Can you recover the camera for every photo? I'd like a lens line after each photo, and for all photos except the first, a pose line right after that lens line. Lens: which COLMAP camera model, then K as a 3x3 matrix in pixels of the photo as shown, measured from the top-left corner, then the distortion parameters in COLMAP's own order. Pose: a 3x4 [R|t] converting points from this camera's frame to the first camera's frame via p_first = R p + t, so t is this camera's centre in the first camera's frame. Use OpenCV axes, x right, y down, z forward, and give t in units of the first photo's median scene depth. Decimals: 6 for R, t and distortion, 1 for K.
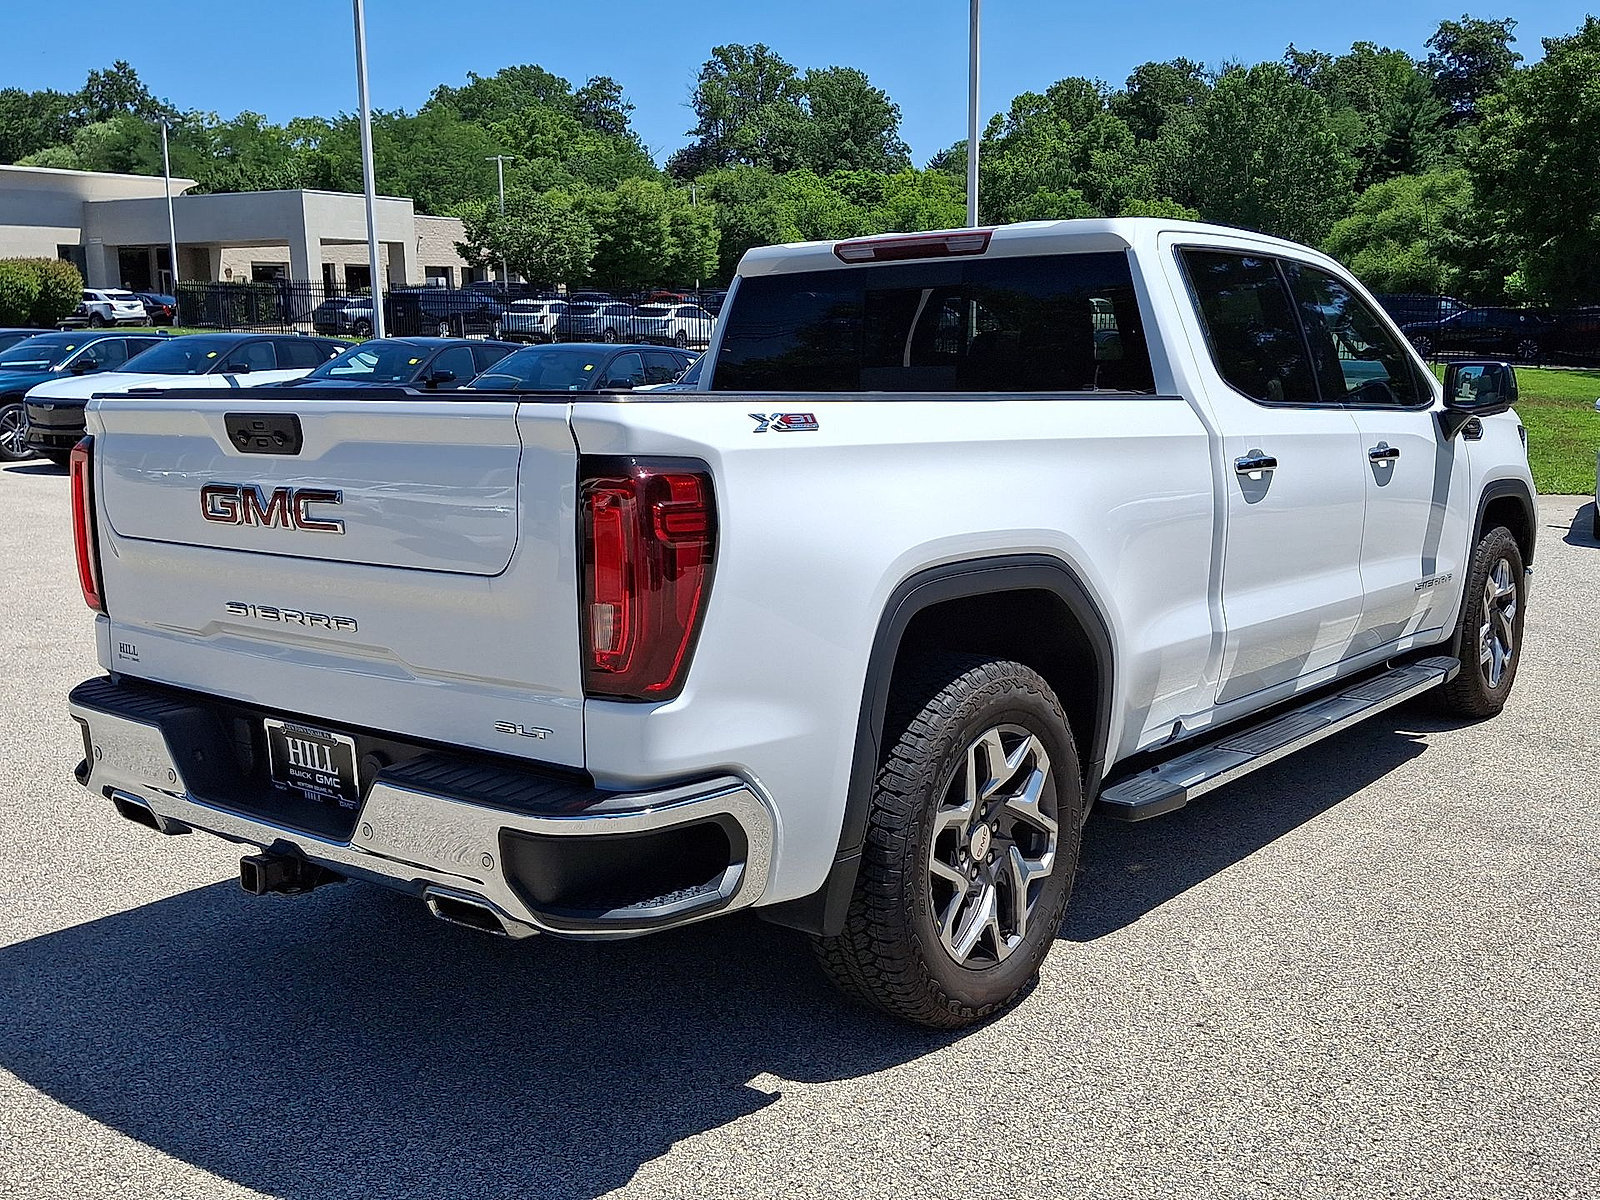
lens RADIAL K [[1566.9, 0, 788.2], [0, 1566.9, 615.7], [0, 0, 1]] dist [0.025904, 0.000000]
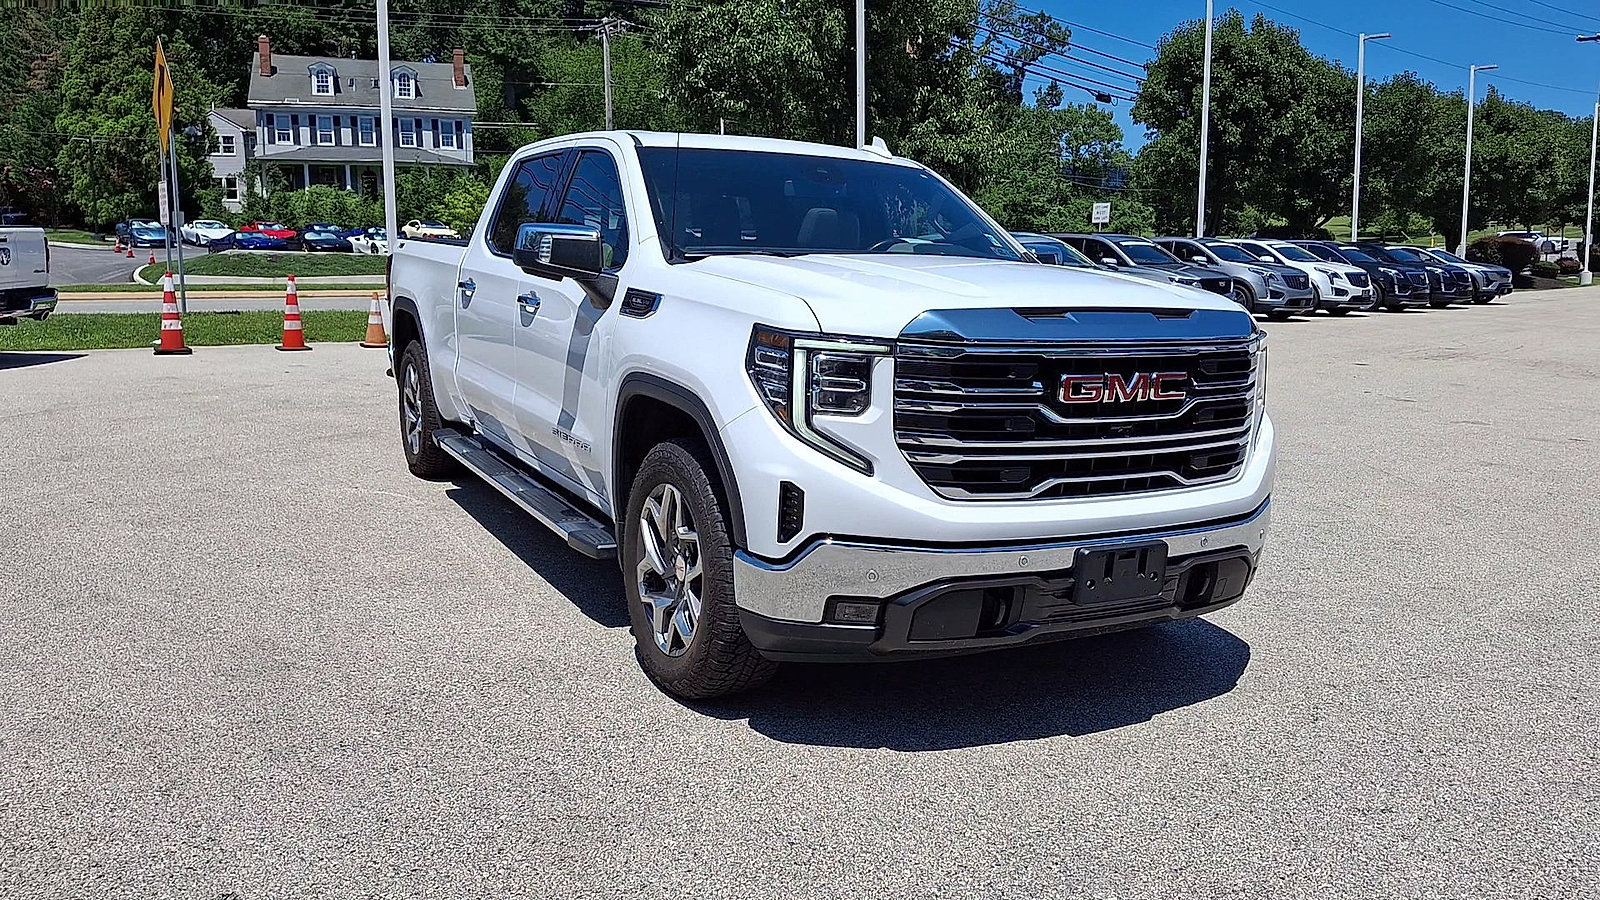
lens RADIAL K [[1211.4, 0, 803.4], [0, 1211.4, 453.7], [0, 0, 1]] dist [0.058552, -0.100702]
pose [[-0.385194, 0.144146, -0.911508, 0.081416], [-0.170468, 0.959614, 0.223791, -0.016378], [0.906954, 0.241586, -0.345065, 0.106993]]
